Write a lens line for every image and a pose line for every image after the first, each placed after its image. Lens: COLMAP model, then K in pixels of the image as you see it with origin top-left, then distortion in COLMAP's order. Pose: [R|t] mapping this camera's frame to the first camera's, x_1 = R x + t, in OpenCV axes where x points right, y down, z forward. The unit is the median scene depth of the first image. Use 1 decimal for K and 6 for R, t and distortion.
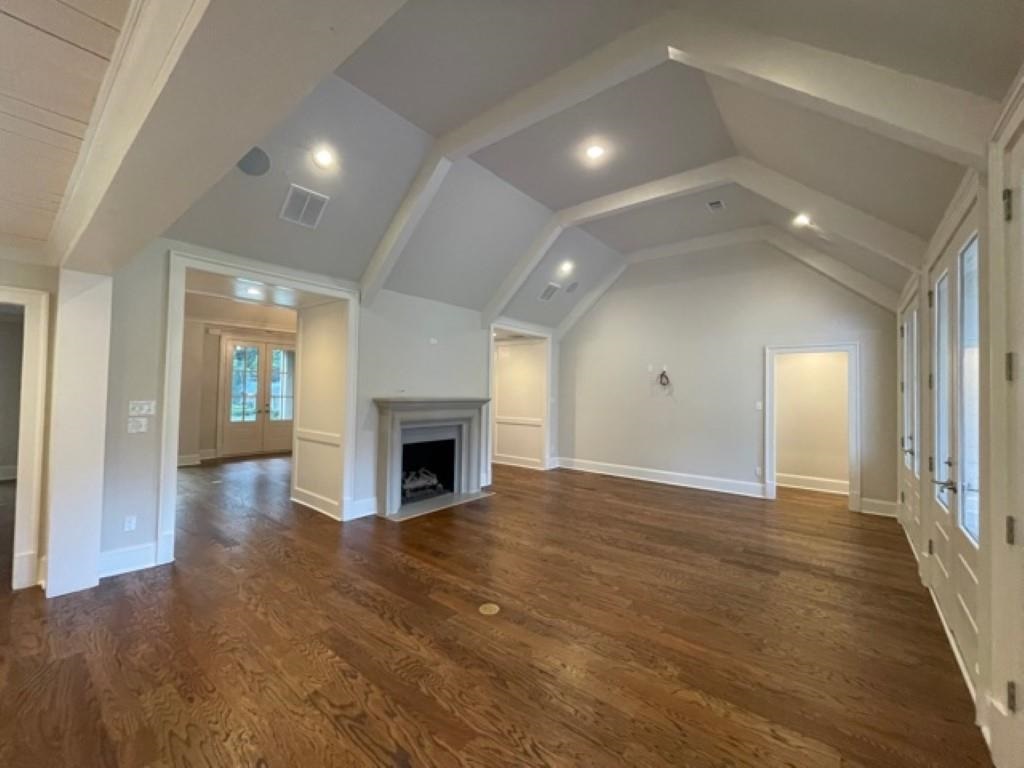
lens RADIAL K [[414.1, 0, 510.1], [0, 414.1, 378.3], [0, 0, 1]] dist [-0.000507, 0.000051]
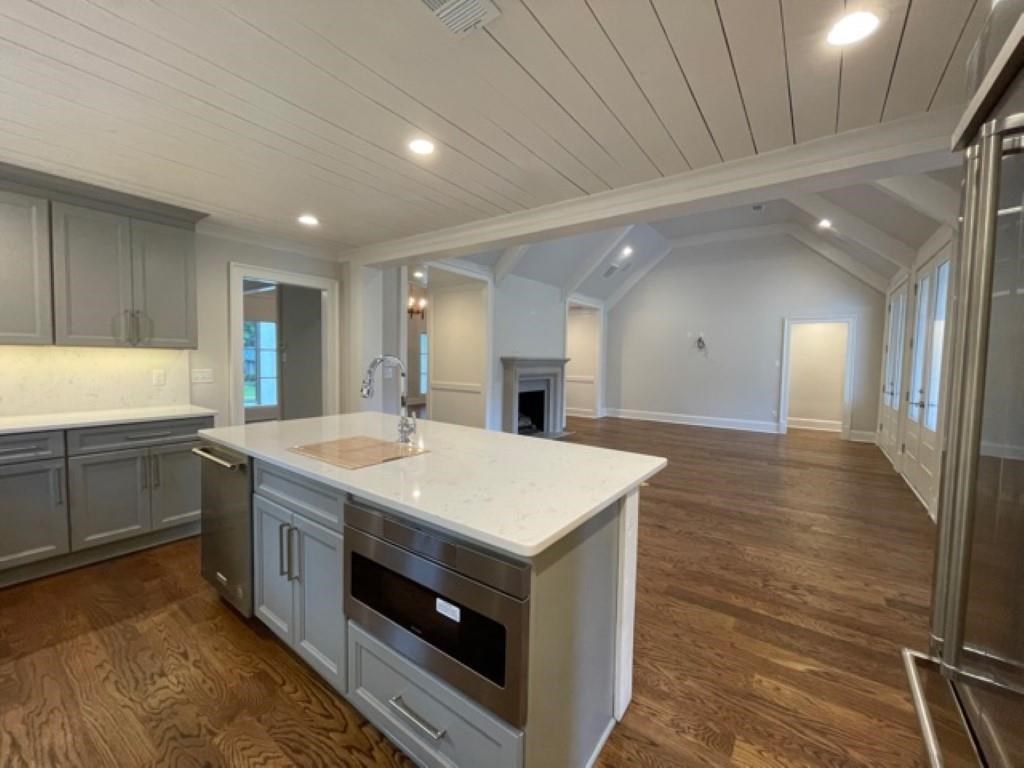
lens RADIAL K [[414.1, 0, 510.1], [0, 414.1, 378.3], [0, 0, 1]] dist [-0.000507, 0.000051]
pose [[0.998757, -0.002367, 0.049796, -0.333574], [-0.001664, 0.996733, 0.080748, 0.008427], [-0.049824, -0.080731, 0.995490, -0.283521]]
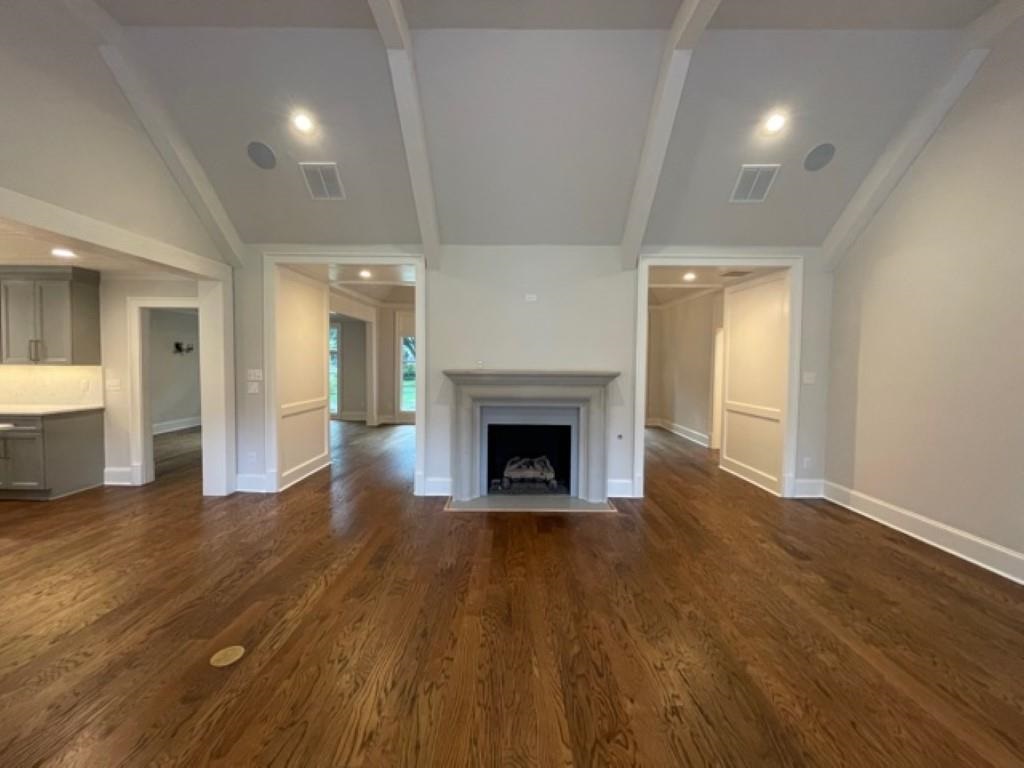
lens RADIAL K [[420.8, 0, 513.5], [0, 420.8, 374.1], [0, 0, 1]] dist [-0.000739, -0.000178]
pose [[0.625673, 0.016104, -0.779919, 0.434747], [0.025766, 0.998815, 0.041295, 0.021756], [0.779659, -0.045933, 0.624517, 0.492869]]
